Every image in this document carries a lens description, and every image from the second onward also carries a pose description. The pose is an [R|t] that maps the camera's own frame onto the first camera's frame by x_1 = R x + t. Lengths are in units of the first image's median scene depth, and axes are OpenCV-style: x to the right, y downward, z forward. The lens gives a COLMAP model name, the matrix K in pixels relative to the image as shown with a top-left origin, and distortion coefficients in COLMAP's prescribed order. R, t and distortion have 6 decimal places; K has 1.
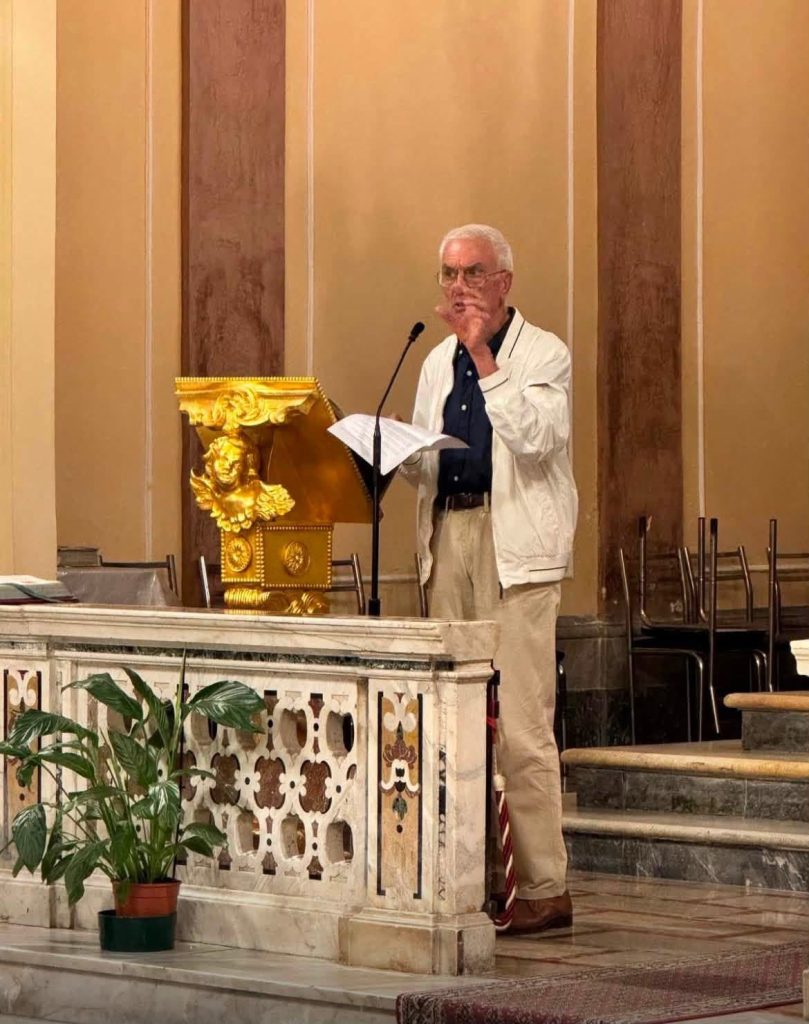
lens RADIAL K [[3916.9, 0, 404.5], [0, 3916.9, 512.0], [0, 0, 1]] dist [-0.388210, 8.941155]
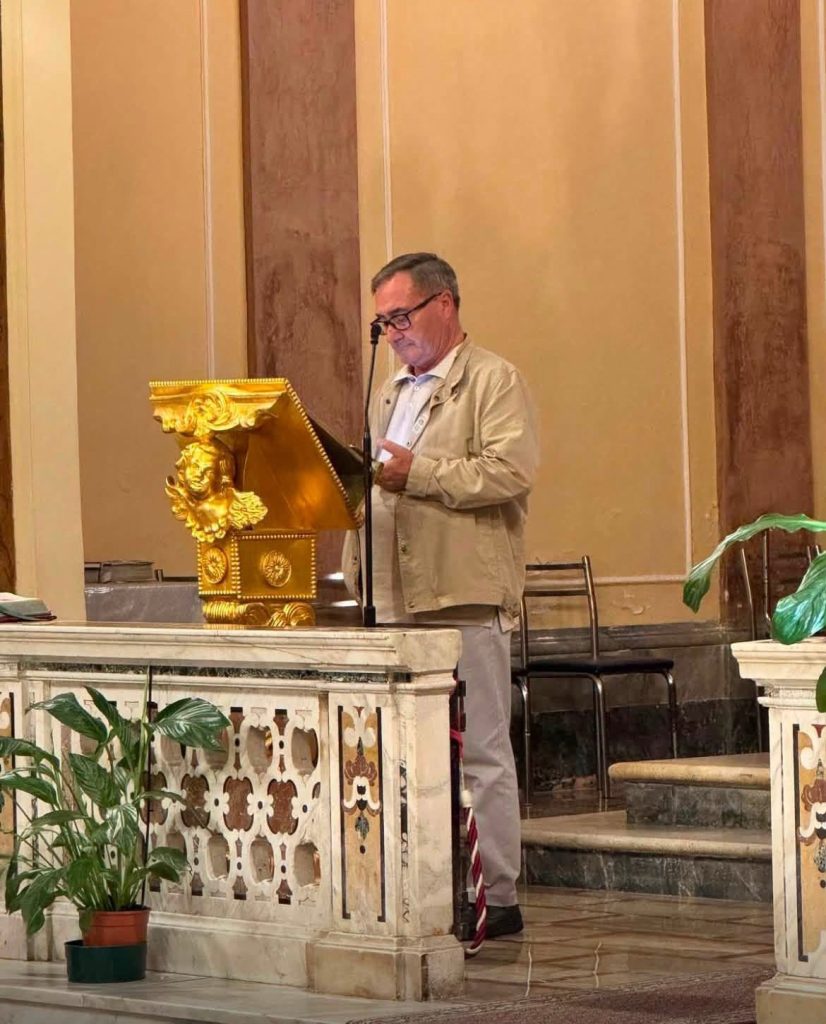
lens RADIAL K [[4281.0, 0, 413.0], [0, 4281.0, 512.0], [0, 0, 1]] dist [-0.462490, 12.586689]
pose [[0.997380, -0.024951, -0.067897, 0.080264], [0.024897, 0.999689, -0.001640, 0.000685], [0.067917, -0.000055, 0.997691, -0.039202]]
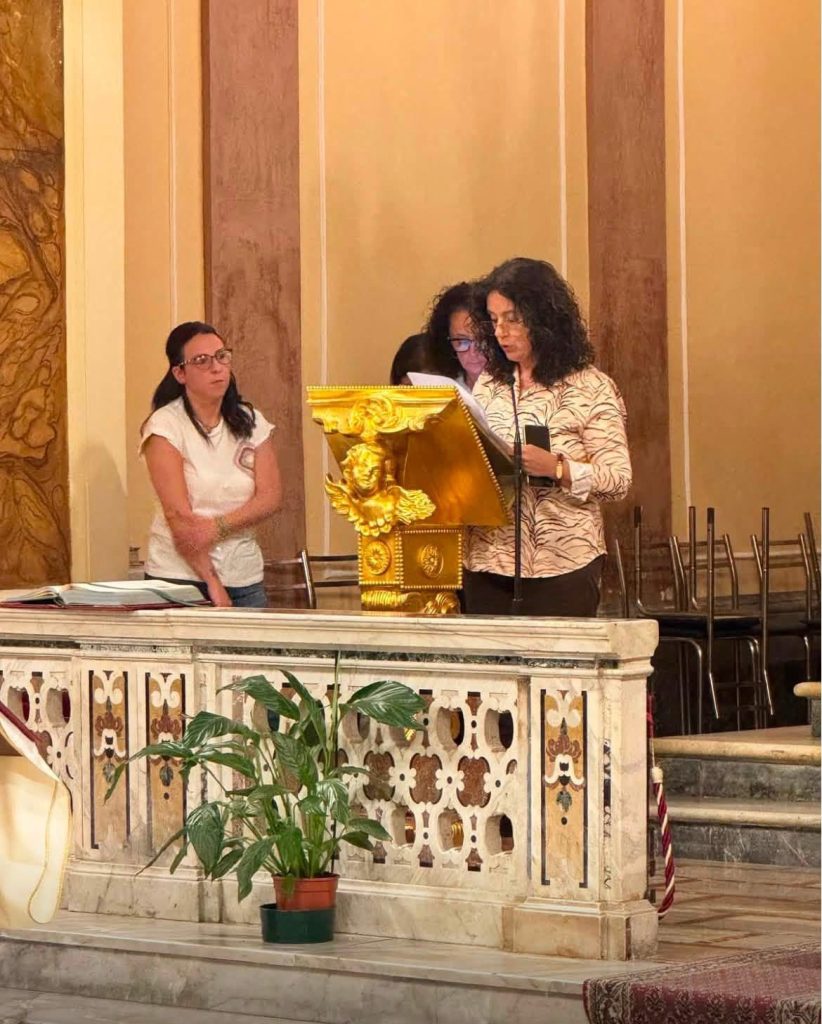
lens RADIAL K [[3998.1, 0, 411.0], [0, 3998.1, 512.0], [0, 0, 1]] dist [-0.503572, 11.522605]
pose [[0.998418, -0.012563, 0.054800, -0.094681], [0.012254, 0.999907, 0.005979, -0.007670], [-0.054870, -0.005298, 0.998479, -0.054338]]
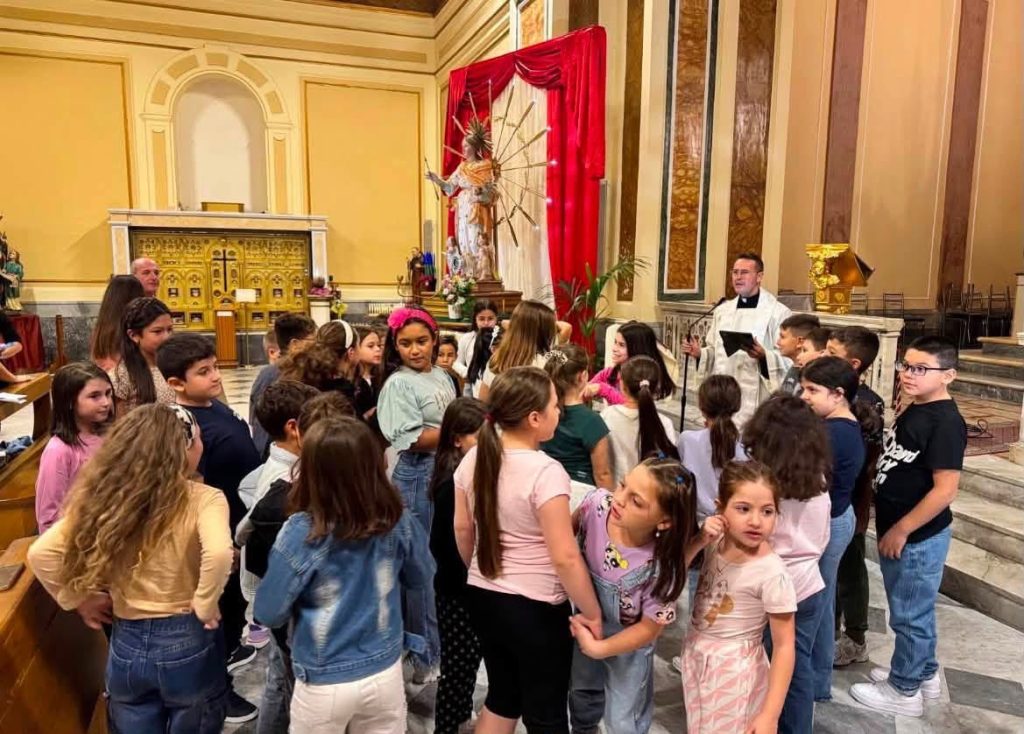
lens RADIAL K [[715.1, 0, 512.0], [0, 715.1, 367.0], [0, 0, 1]] dist [-0.004168, -0.003323]
pose [[0.886302, 0.069438, -0.457872, 0.009712], [-0.011268, 0.991636, 0.128572, -0.004702], [0.462971, -0.108794, 0.879672, 0.313828]]
